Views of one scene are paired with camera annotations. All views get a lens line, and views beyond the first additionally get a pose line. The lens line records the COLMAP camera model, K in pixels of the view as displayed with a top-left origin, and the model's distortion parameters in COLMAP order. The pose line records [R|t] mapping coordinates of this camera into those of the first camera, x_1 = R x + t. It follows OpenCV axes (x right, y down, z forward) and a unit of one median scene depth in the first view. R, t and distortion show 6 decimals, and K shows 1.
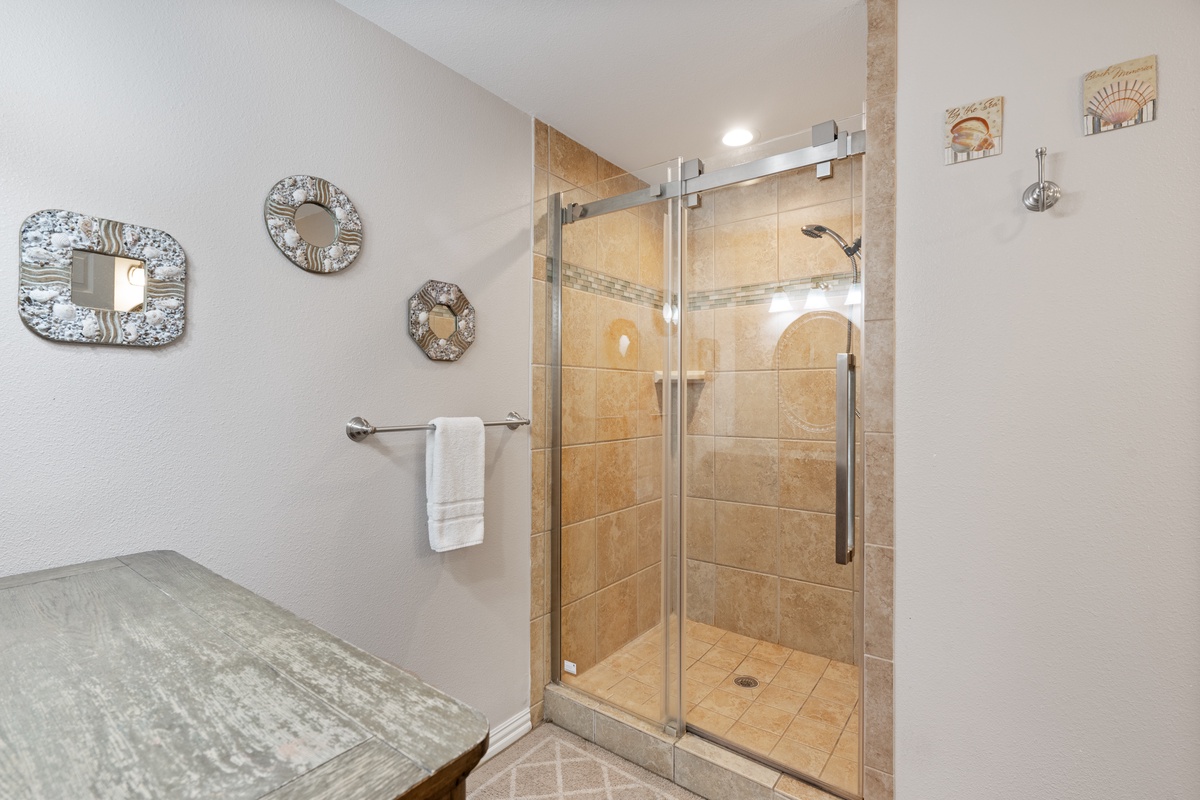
lens RADIAL K [[530.3, 0, 602.2], [0, 530.3, 393.1], [0, 0, 1]] dist [-0.000477, -0.000285]
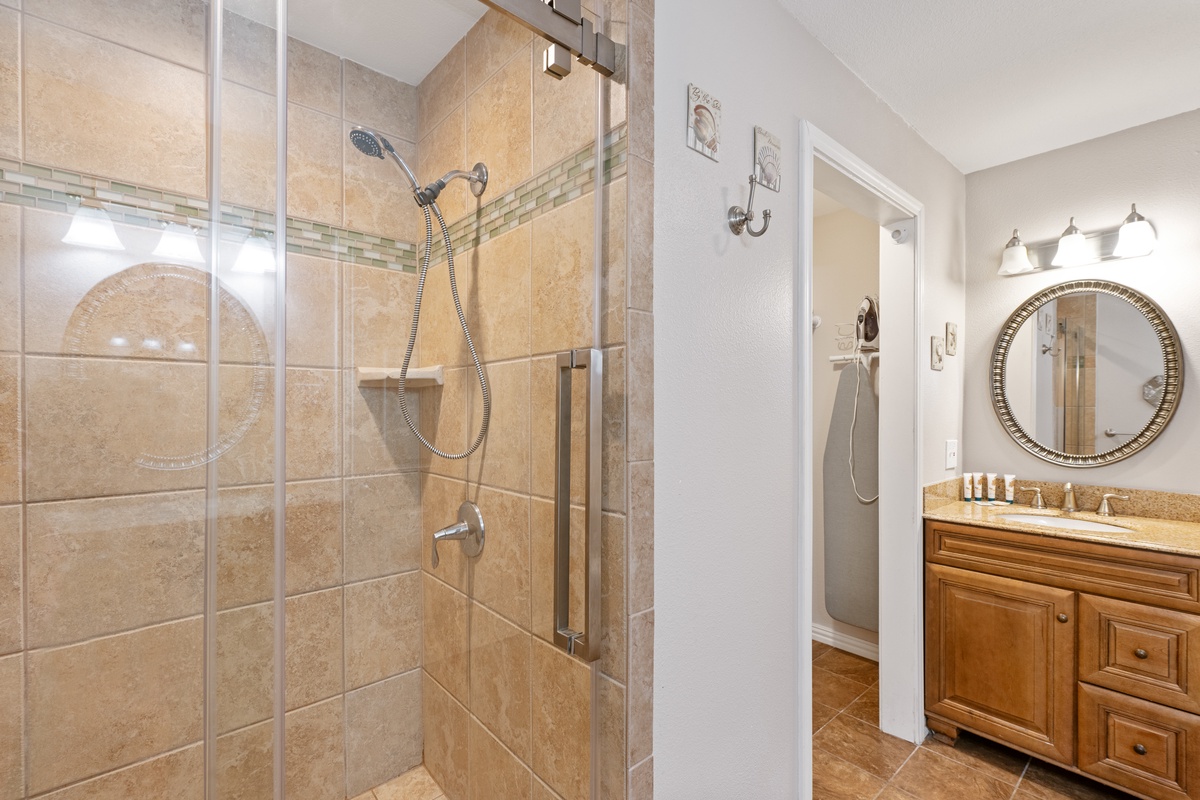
lens RADIAL K [[527.8, 0, 600.9], [0, 527.8, 407.2], [0, 0, 1]] dist [-0.000055, -0.000092]
pose [[0.202860, -0.002475, 0.979205, -0.182315], [-0.006628, 0.999970, 0.003900, -0.003106], [-0.979185, -0.007282, 0.202837, 0.762695]]
